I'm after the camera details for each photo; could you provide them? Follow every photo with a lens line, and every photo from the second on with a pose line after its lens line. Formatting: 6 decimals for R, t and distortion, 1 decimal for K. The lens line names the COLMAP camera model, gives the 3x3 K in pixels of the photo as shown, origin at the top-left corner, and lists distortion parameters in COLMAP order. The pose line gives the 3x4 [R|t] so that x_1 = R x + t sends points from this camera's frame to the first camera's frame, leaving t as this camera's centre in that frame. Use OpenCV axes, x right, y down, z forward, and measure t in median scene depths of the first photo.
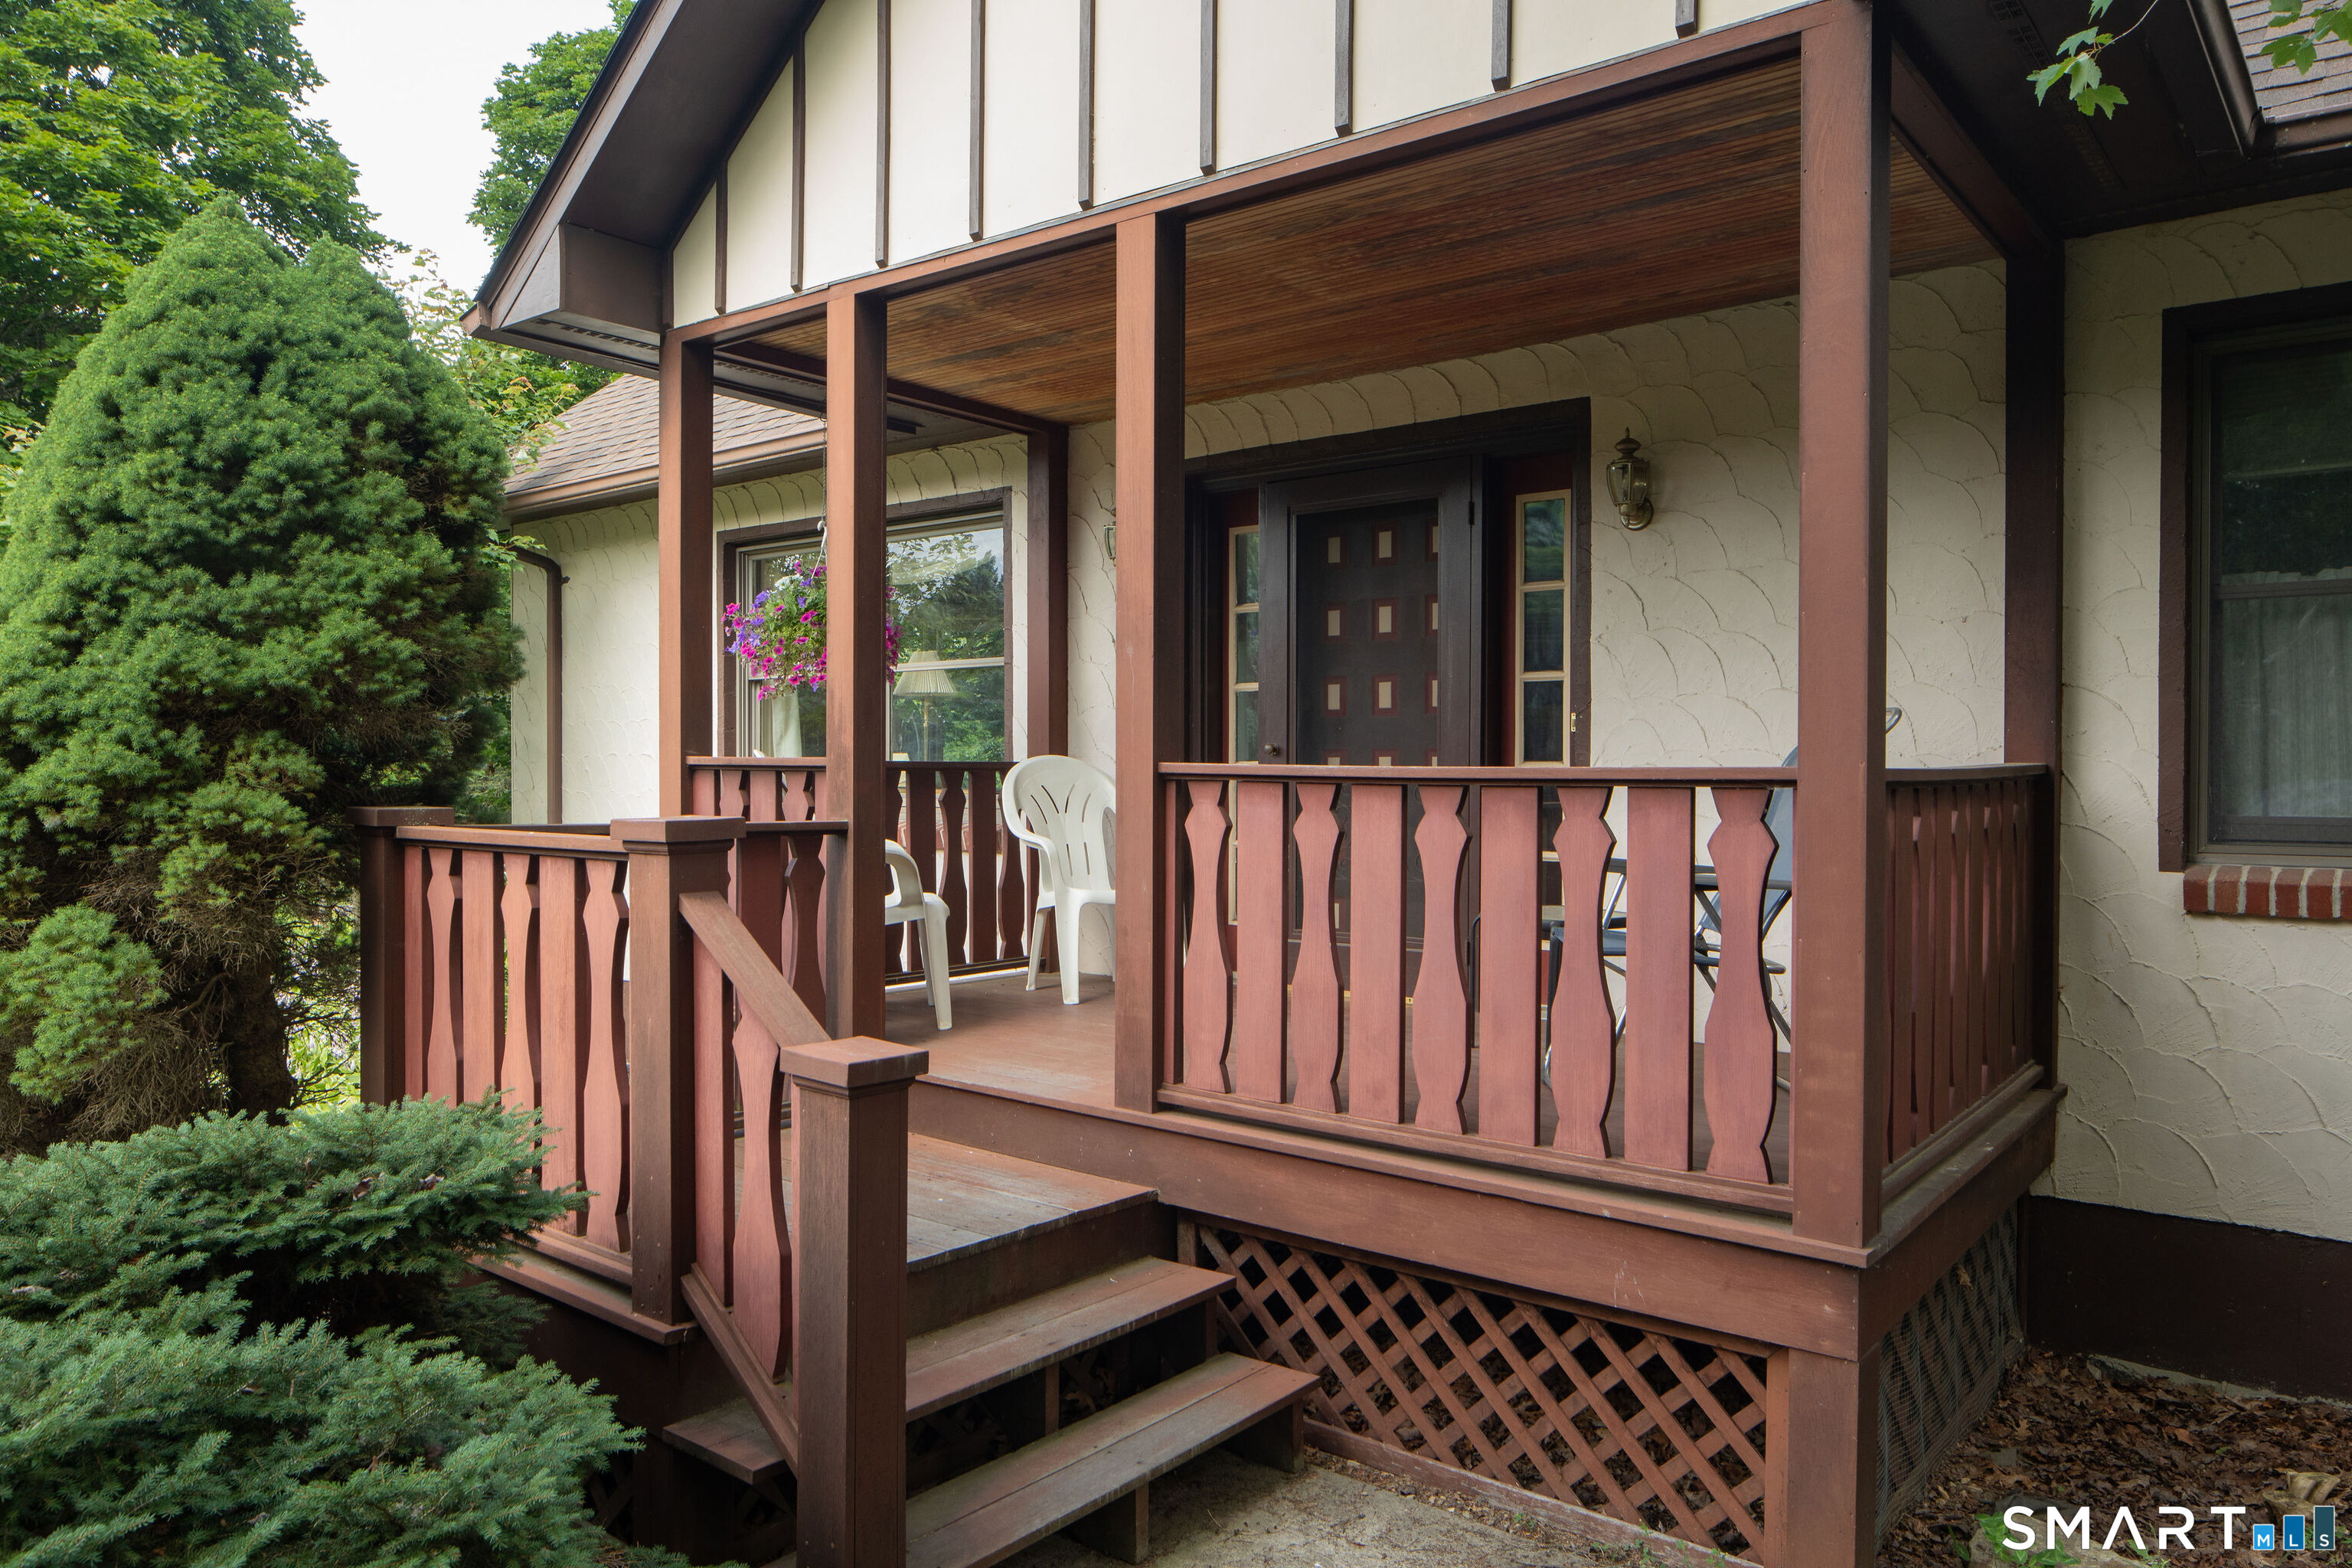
lens RADIAL K [[1607.2, 0, 1183.6], [0, 1607.2, 748.3], [0, 0, 1]] dist [-0.004279, -0.000385]
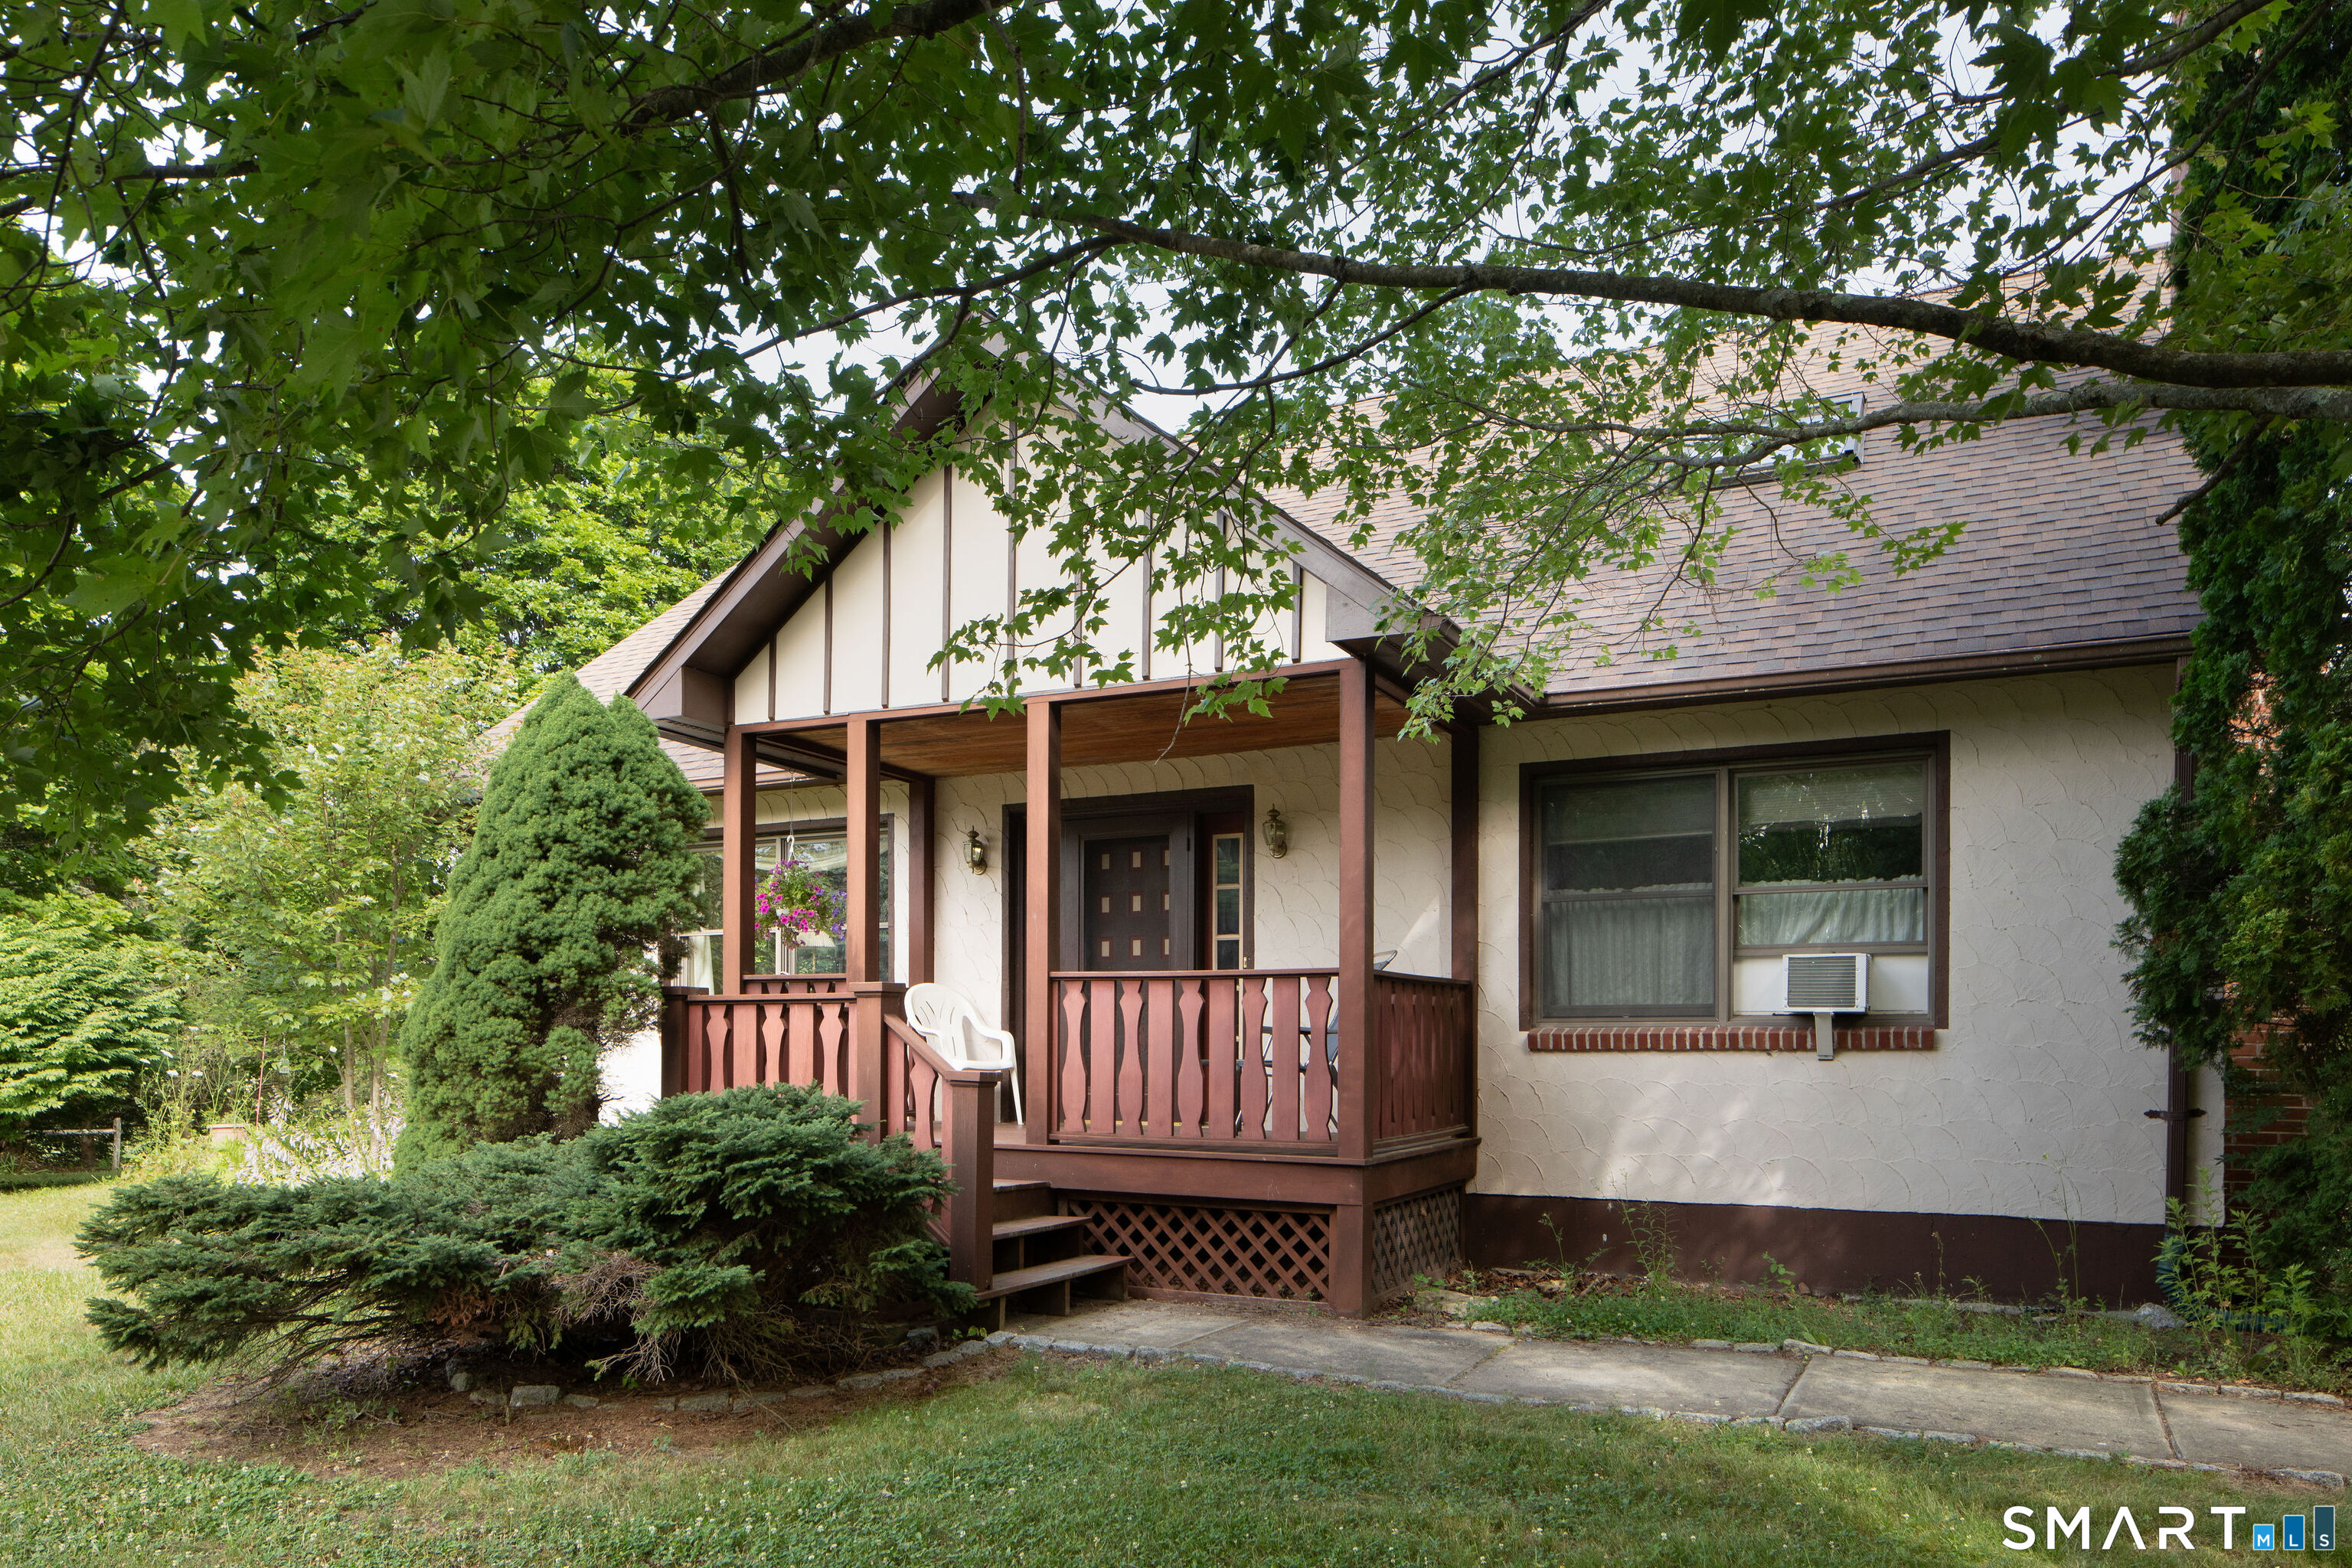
lens RADIAL K [[1626.2, 0, 1176.0], [0, 1626.2, 784.0], [0, 0, 1]] dist [0.000544, 0.000189]
pose [[0.978640, 0.036337, 0.202347, -0.314006], [-0.005175, 0.988298, -0.152448, 0.096220], [-0.205519, 0.148145, 0.967375, -1.166797]]
